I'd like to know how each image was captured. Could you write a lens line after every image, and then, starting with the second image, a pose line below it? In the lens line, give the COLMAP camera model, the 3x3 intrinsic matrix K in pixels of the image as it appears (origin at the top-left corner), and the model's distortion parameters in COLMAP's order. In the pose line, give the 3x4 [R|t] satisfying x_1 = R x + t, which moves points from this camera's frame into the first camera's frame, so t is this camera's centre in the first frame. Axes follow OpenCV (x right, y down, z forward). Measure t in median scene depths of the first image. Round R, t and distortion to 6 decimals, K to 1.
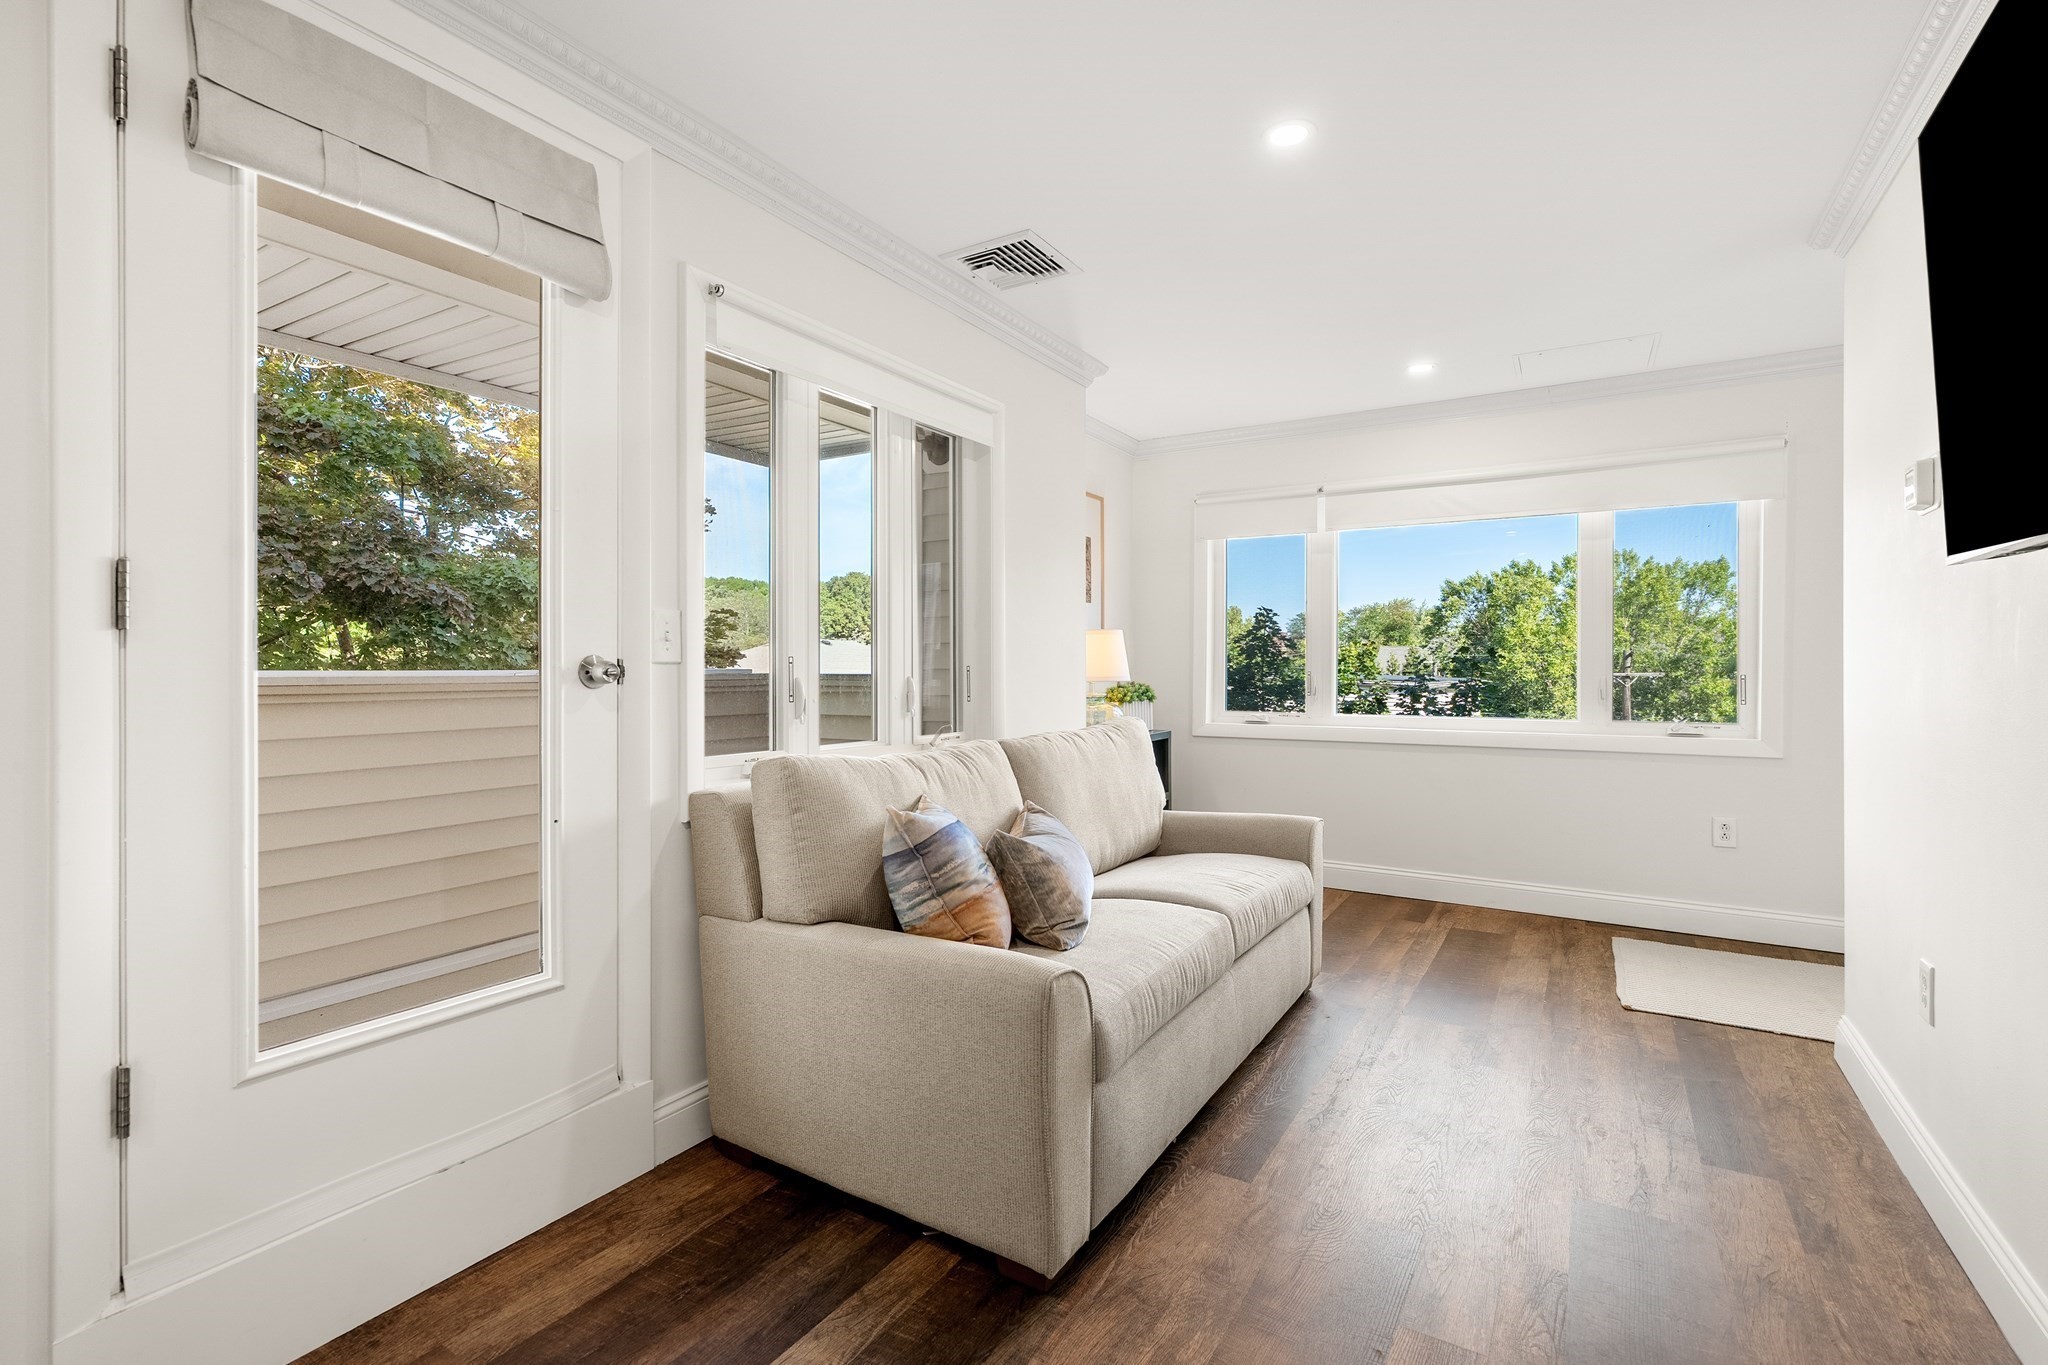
lens RADIAL K [[937.6, 0, 1027.2], [0, 937.6, 675.6], [0, 0, 1]] dist [-0.001343, 0.000153]
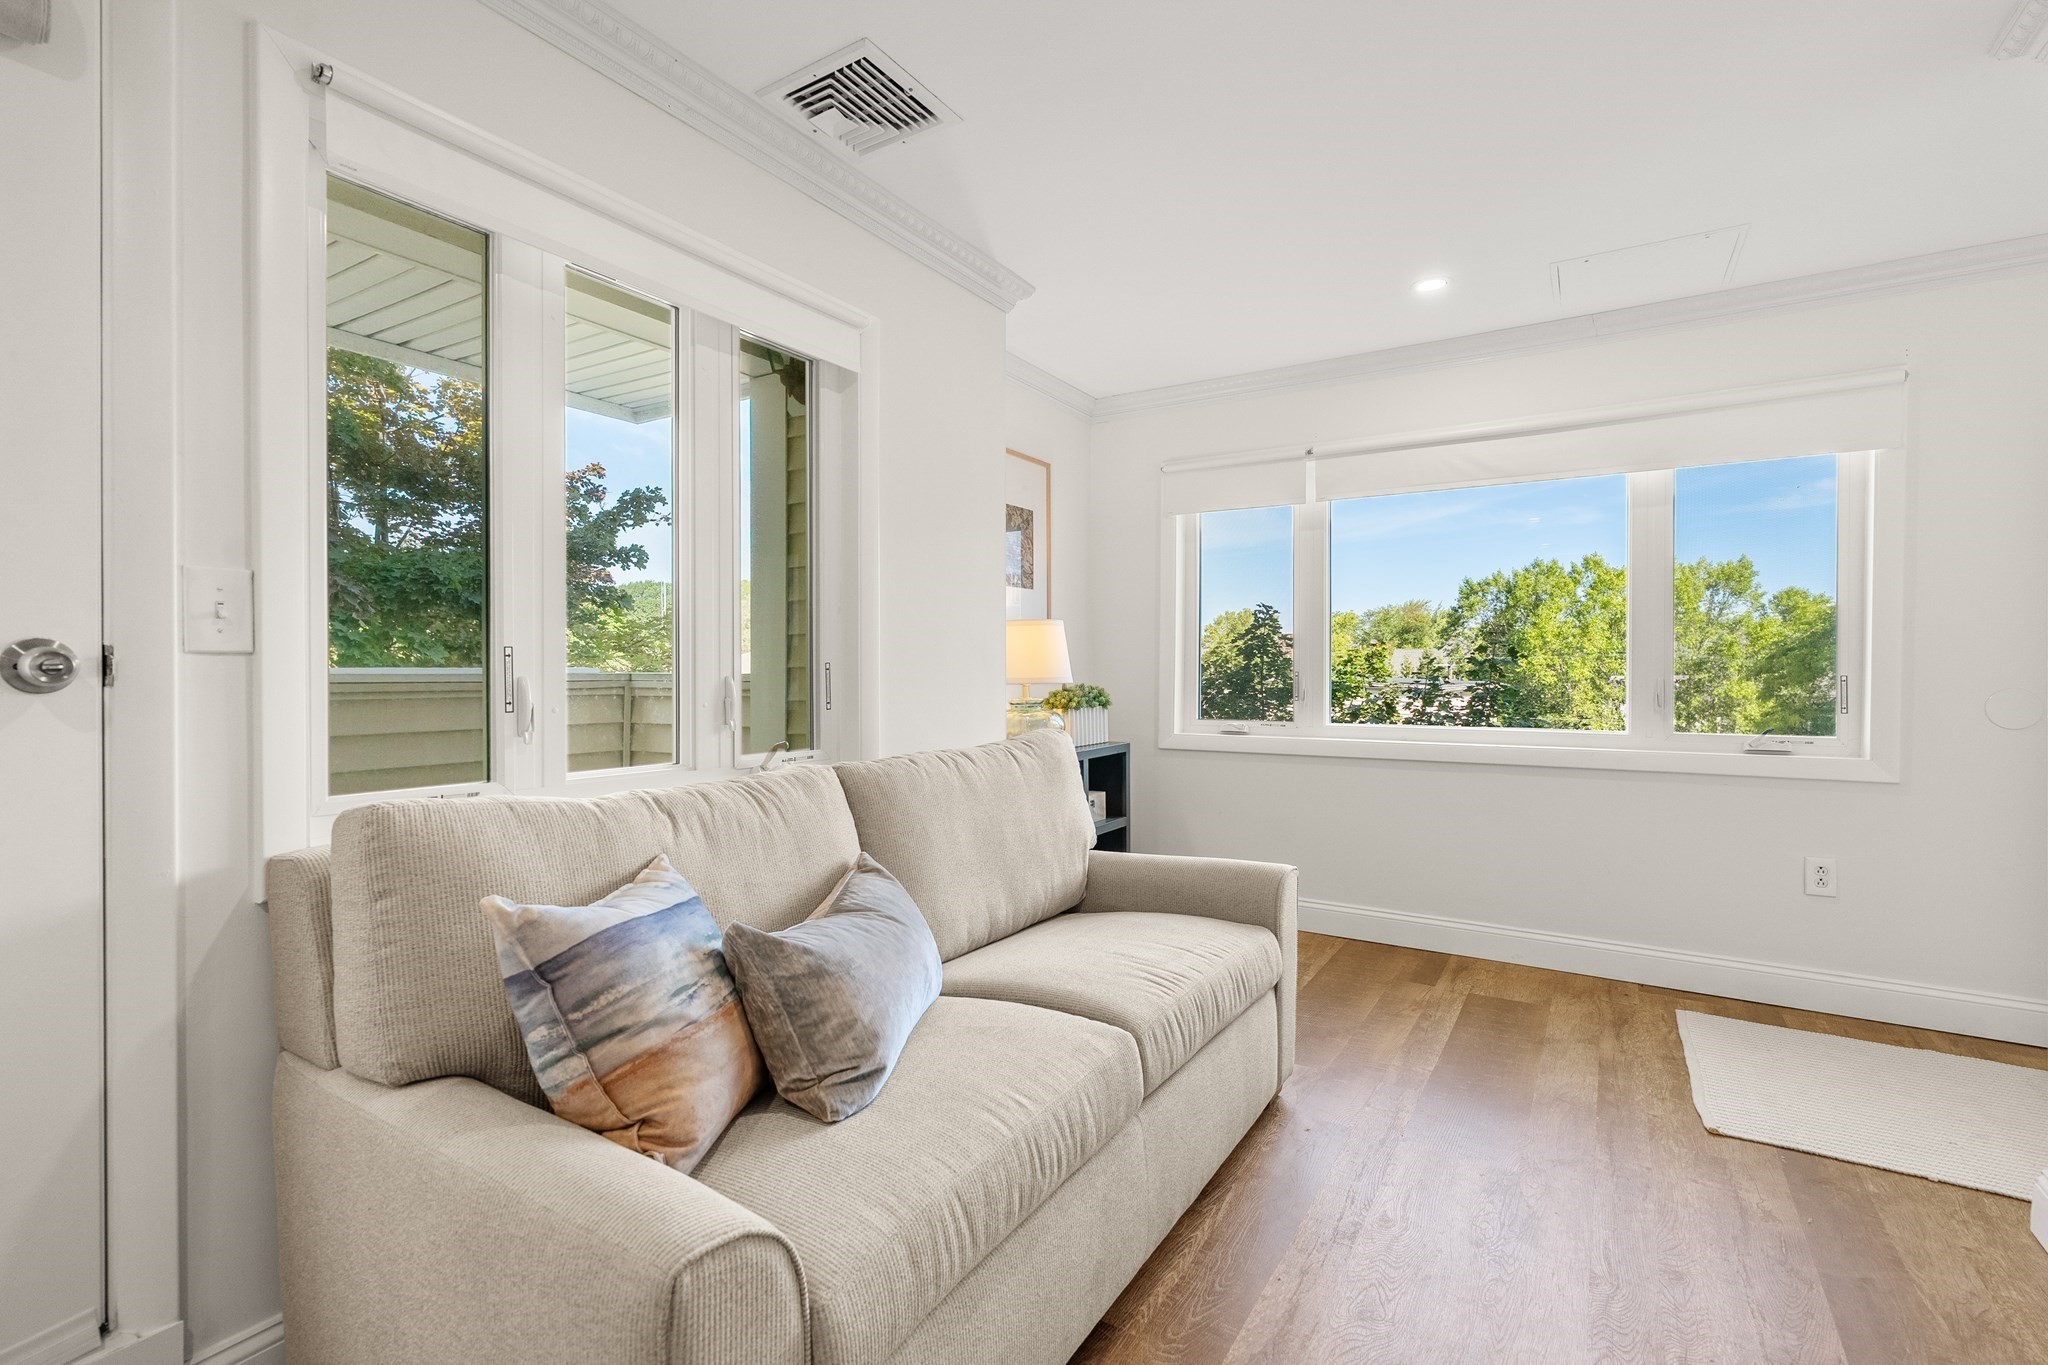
lens RADIAL K [[937.6, 0, 1023.2], [0, 937.6, 681.1], [0, 0, 1]] dist [-0.001343, 0.000153]
pose [[0.999849, 0.000704, -0.017382, 0.109564], [-0.000653, 0.999996, 0.002890, 0.002384], [0.017384, -0.002878, 0.999845, 0.247858]]
